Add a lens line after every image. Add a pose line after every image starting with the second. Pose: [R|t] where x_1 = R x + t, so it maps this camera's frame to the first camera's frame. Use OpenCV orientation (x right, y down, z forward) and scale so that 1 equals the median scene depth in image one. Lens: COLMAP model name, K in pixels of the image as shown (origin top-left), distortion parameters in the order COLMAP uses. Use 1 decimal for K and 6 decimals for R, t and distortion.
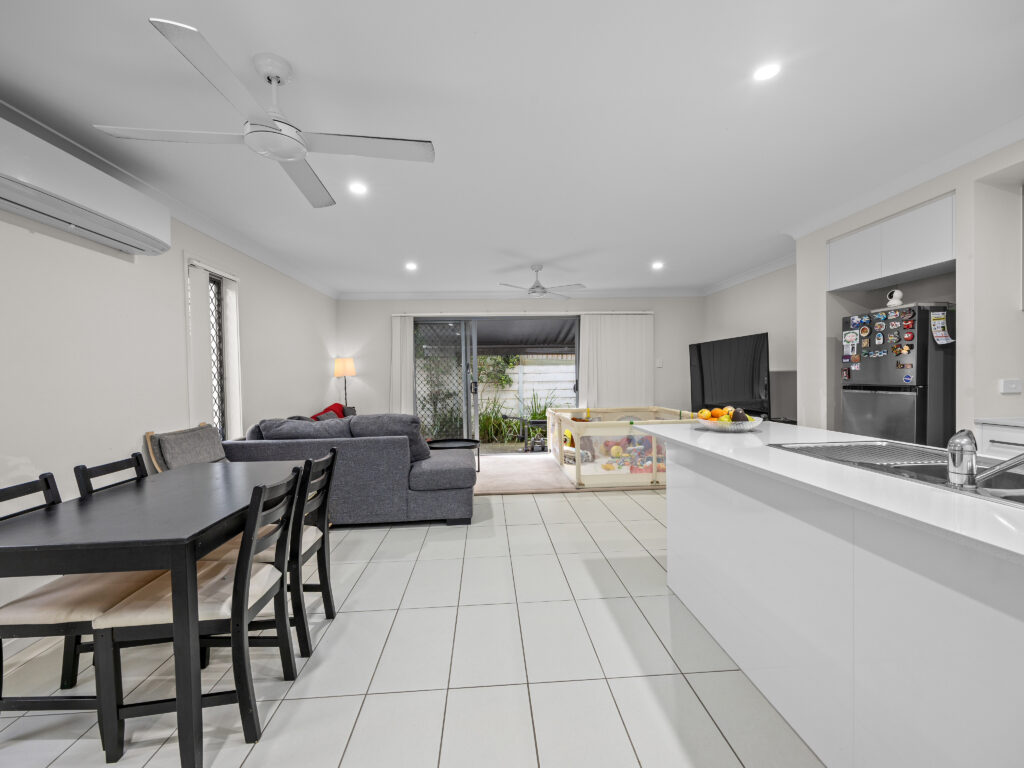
lens RADIAL K [[447.1, 0, 515.0], [0, 447.1, 383.7], [0, 0, 1]] dist [0.003367, 0.000254]
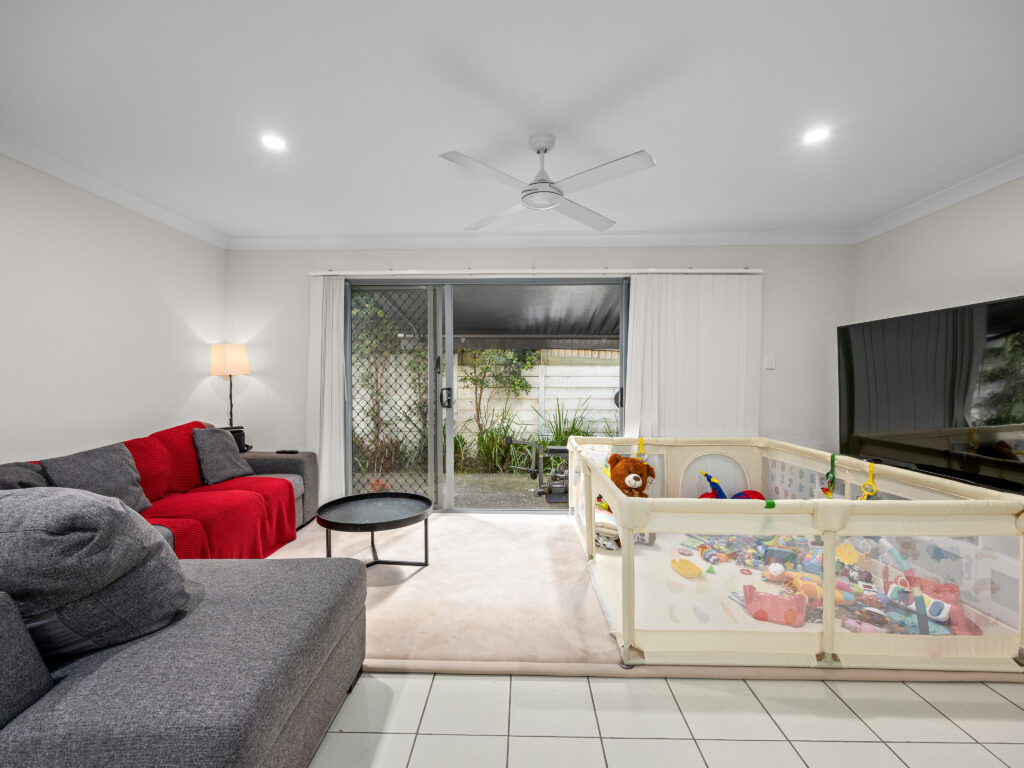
lens RADIAL K [[447.1, 0, 511.2], [0, 447.1, 386.4], [0, 0, 1]] dist [0.003367, 0.000254]
pose [[0.995572, 0.019434, -0.091971, 0.041505], [-0.019539, 0.999809, -0.000243, -0.006542], [0.091949, 0.002039, 0.995762, 0.351345]]
